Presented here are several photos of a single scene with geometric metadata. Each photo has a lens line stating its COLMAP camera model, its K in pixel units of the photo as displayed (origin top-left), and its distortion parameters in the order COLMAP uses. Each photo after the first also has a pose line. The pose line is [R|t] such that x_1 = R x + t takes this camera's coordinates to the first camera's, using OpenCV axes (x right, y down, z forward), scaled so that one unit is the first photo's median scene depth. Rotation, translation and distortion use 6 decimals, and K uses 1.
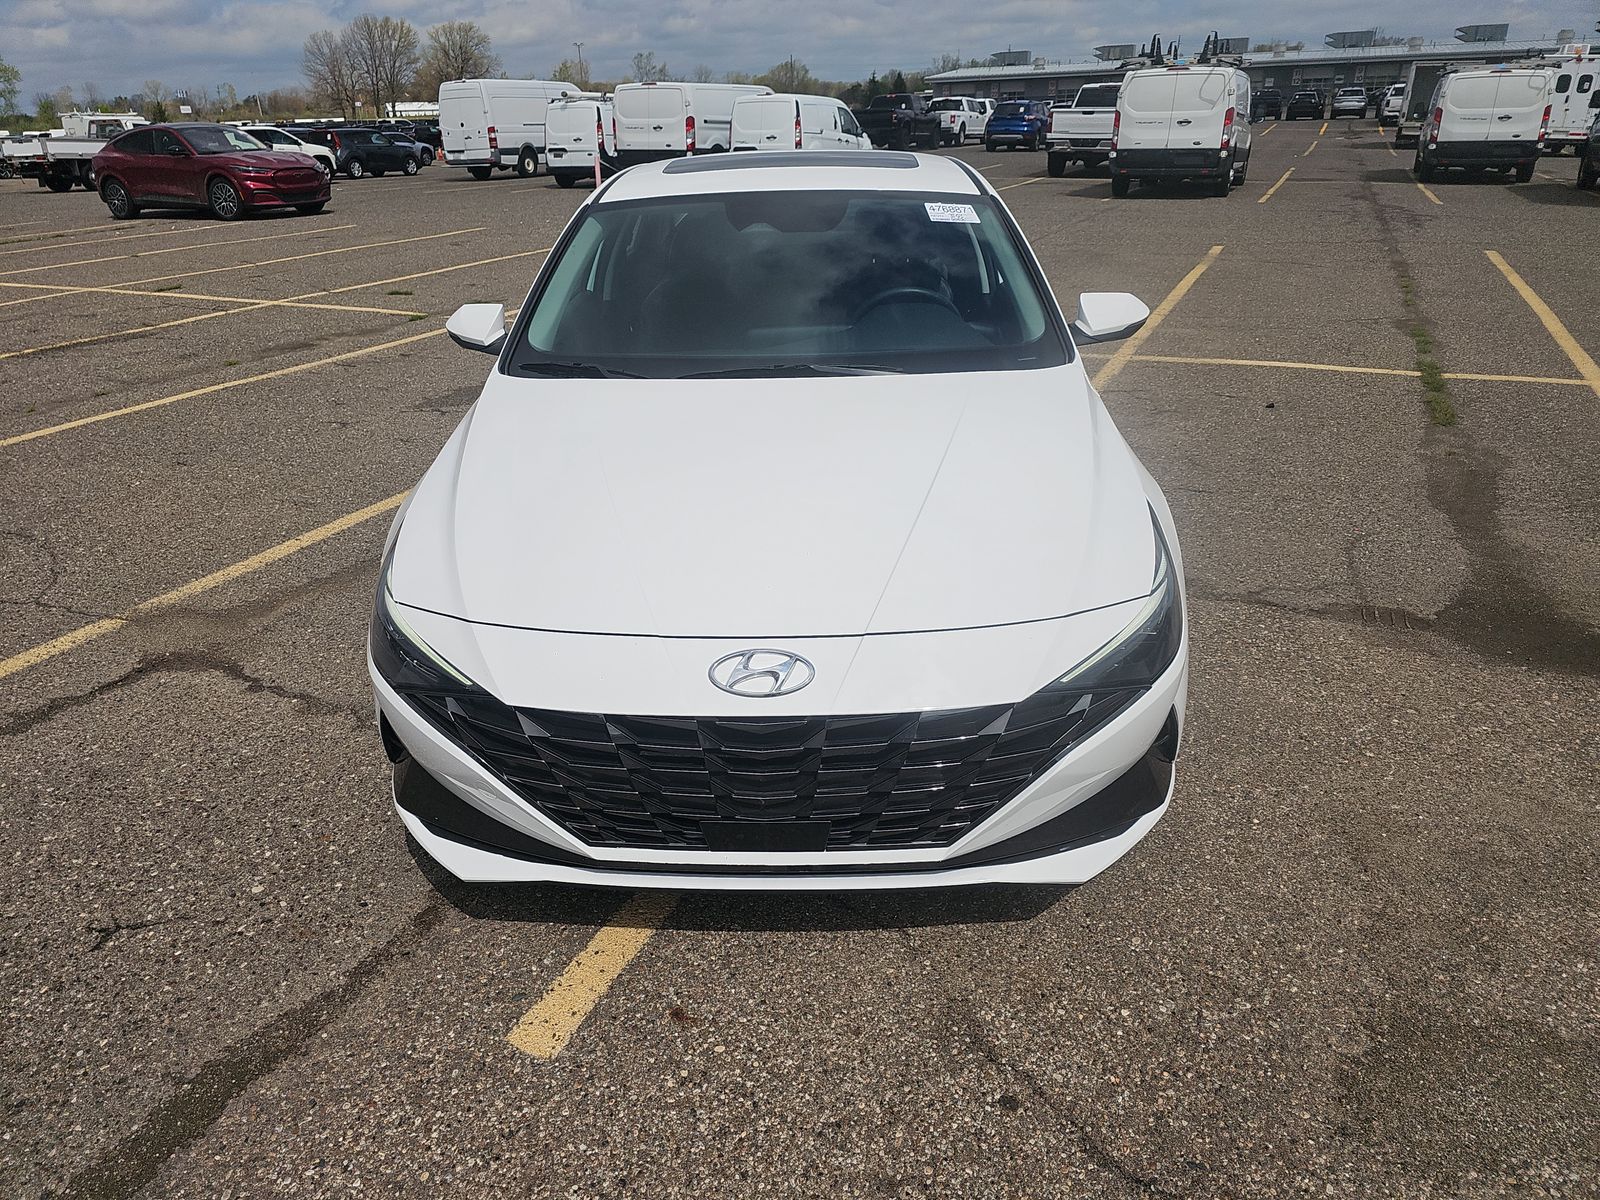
lens RADIAL K [[1060.7, 0, 800.0], [0, 1060.7, 600.0], [0, 0, 1]] dist [0.038489, -0.035479]
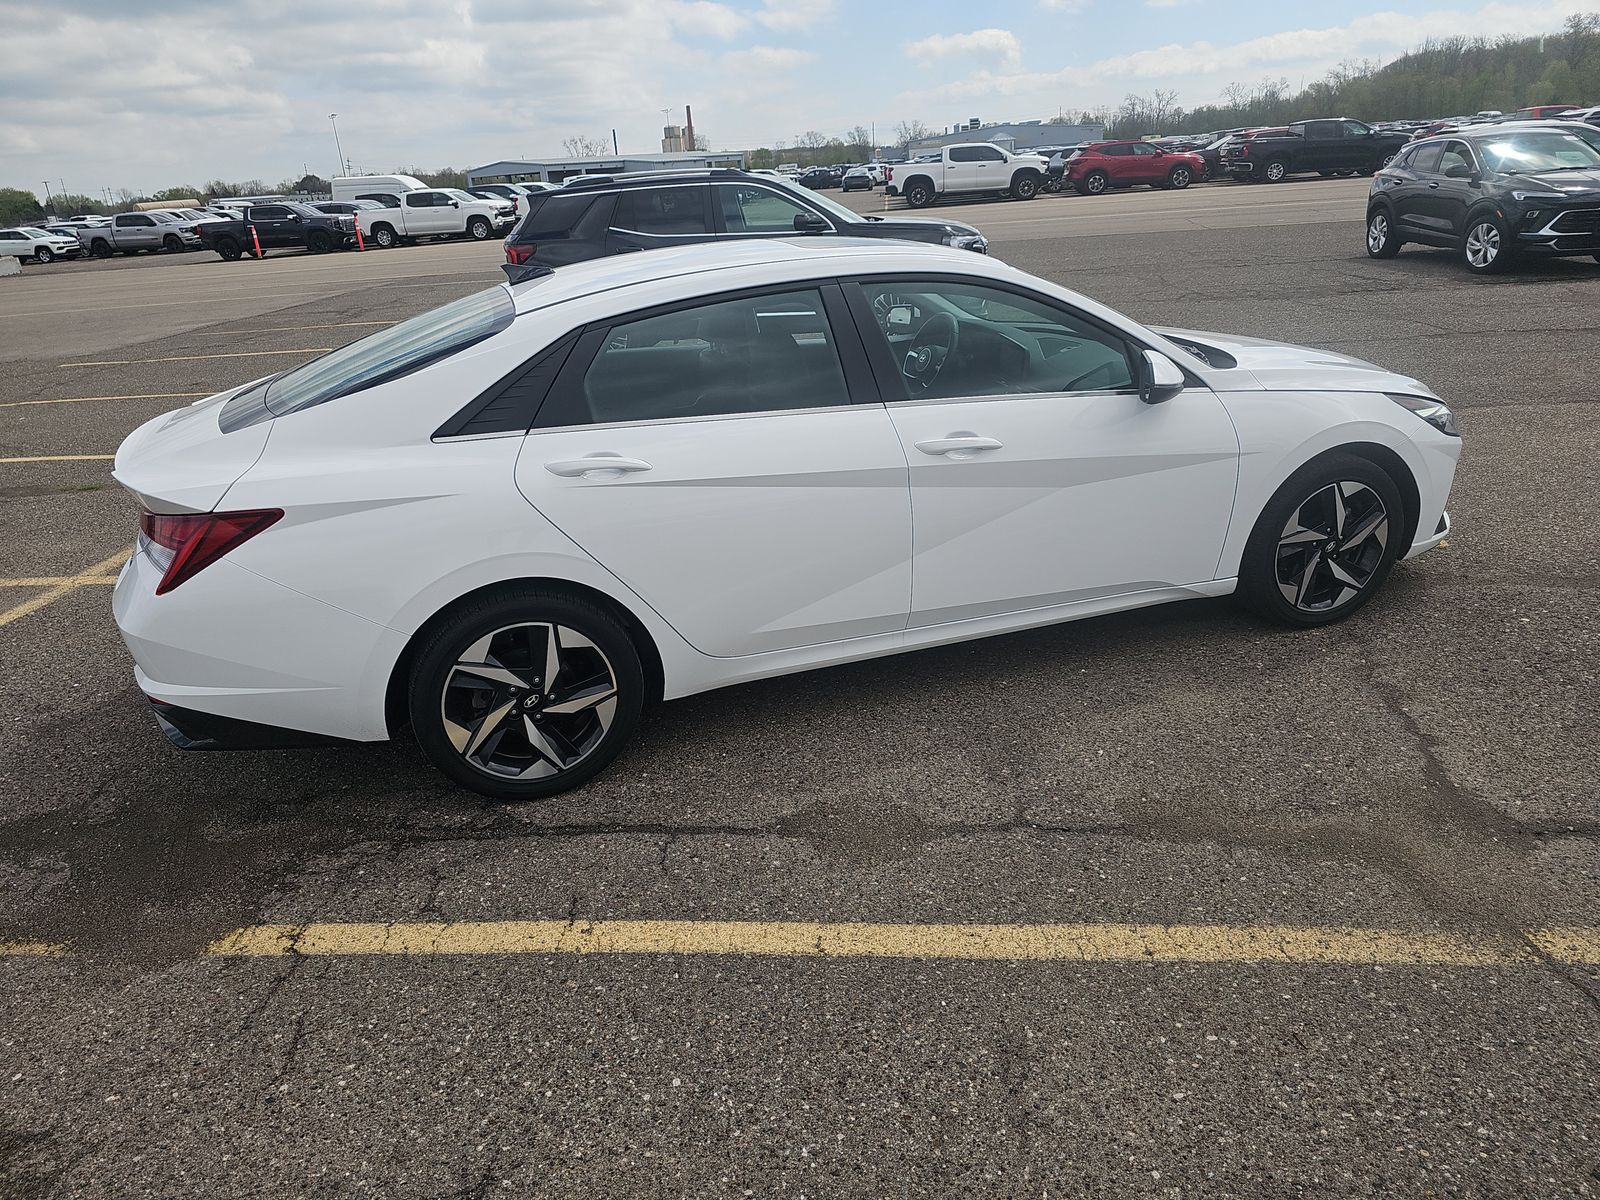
lens RADIAL K [[1057.7, 0, 805.0], [0, 1057.7, 575.9], [0, 0, 1]] dist [0.059725, -0.053191]
pose [[-0.345061, -0.282109, 0.895180, -1.023862], [0.457696, 0.782095, 0.422897, -0.615906], [-0.819419, 0.555645, -0.140750, 1.371858]]
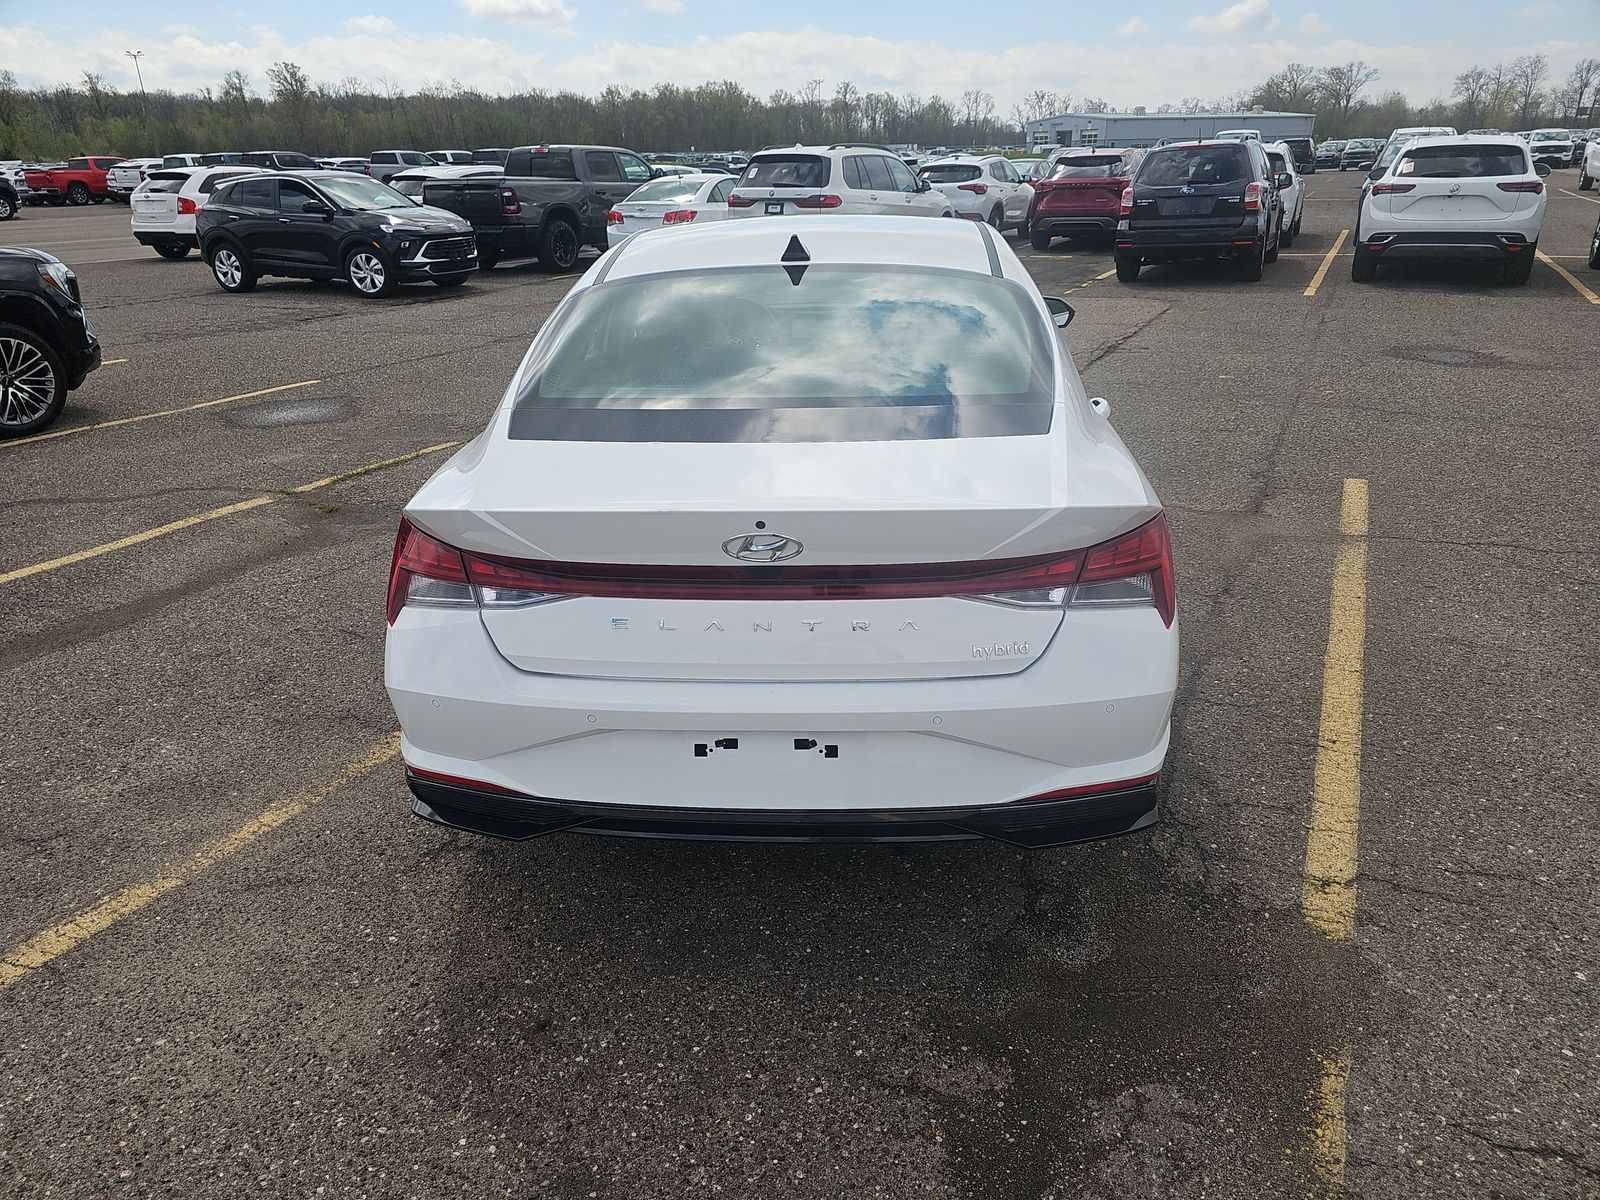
lens RADIAL K [[1057.7, 0, 805.0], [0, 1057.7, 575.9], [0, 0, 1]] dist [0.059725, -0.053191]
pose [[-0.998397, 0.032535, 0.046315, -0.043594], [0.055908, 0.694548, 0.717270, -0.939664], [-0.008832, 0.718710, -0.695254, 2.023289]]
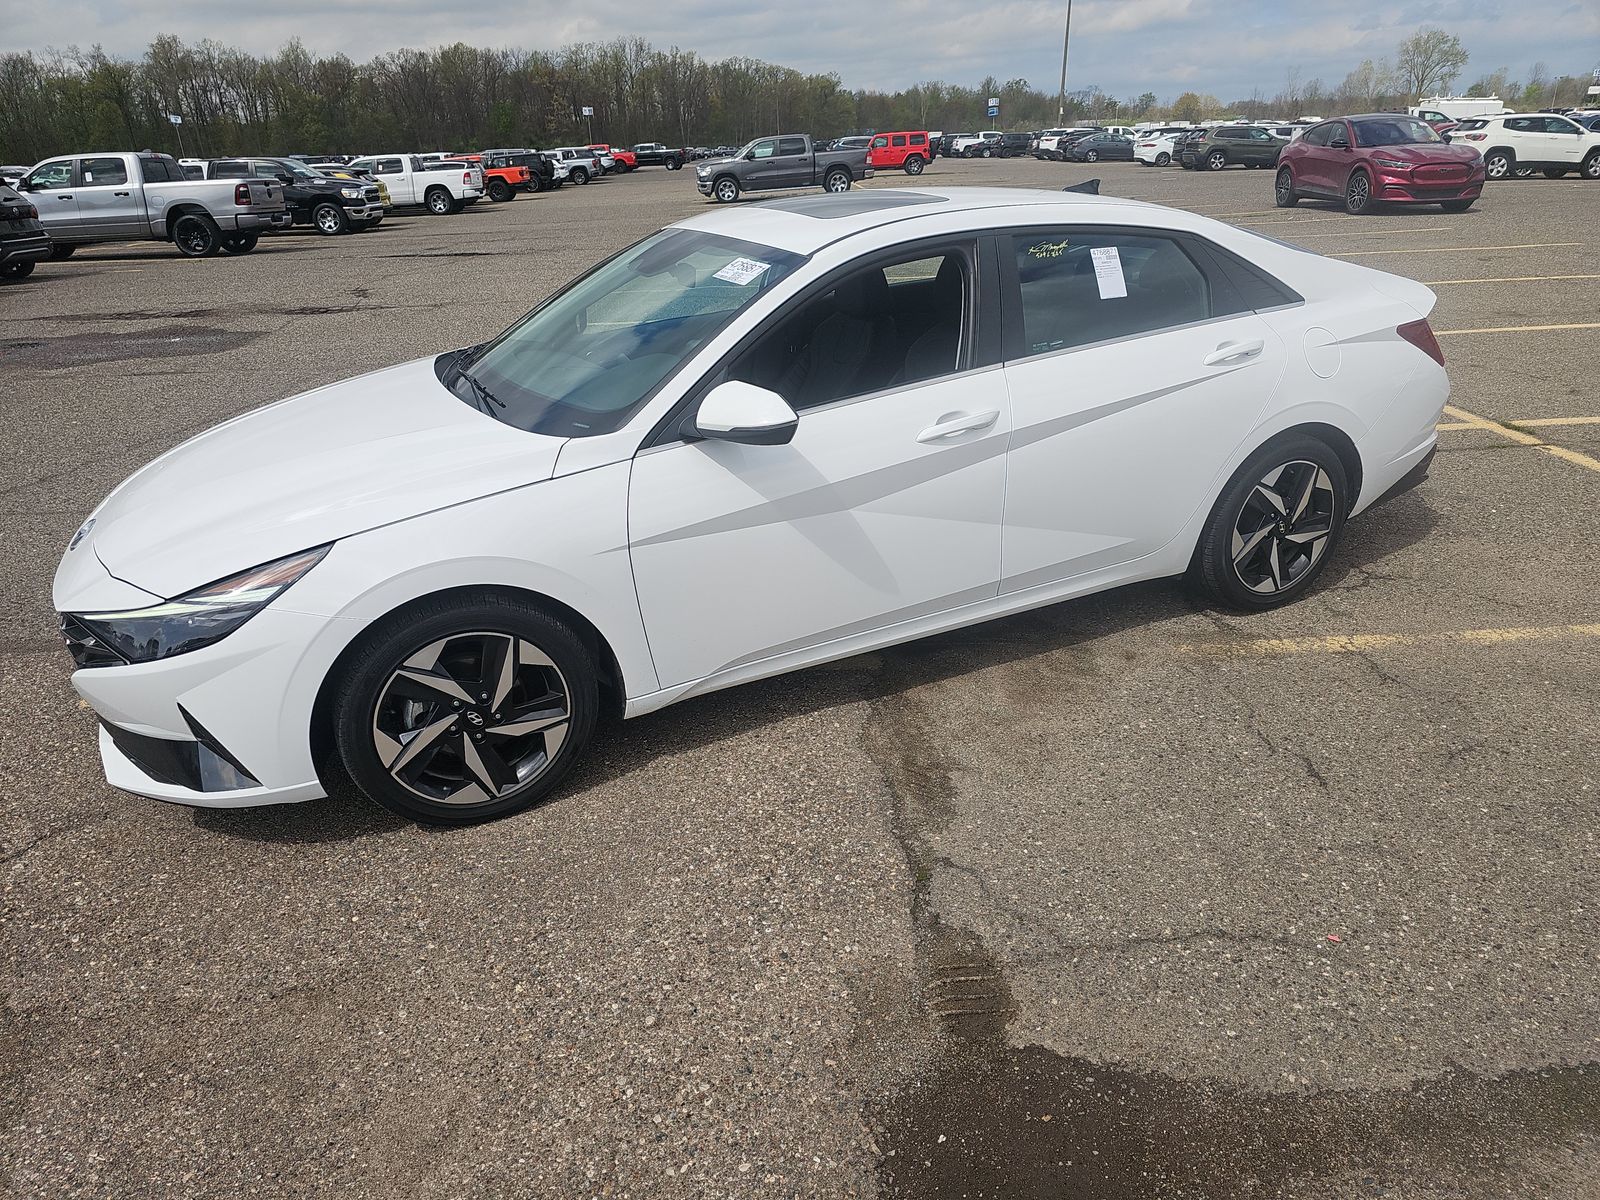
lens RADIAL K [[1116.7, 0, 798.9], [0, 1116.7, 541.4], [0, 0, 1]] dist [0.077548, -0.078115]
pose [[0.441144, 0.312955, -0.841101, 0.962800], [-0.353653, 0.922009, 0.157573, -0.287423], [0.824816, 0.227946, 0.517416, 0.520417]]
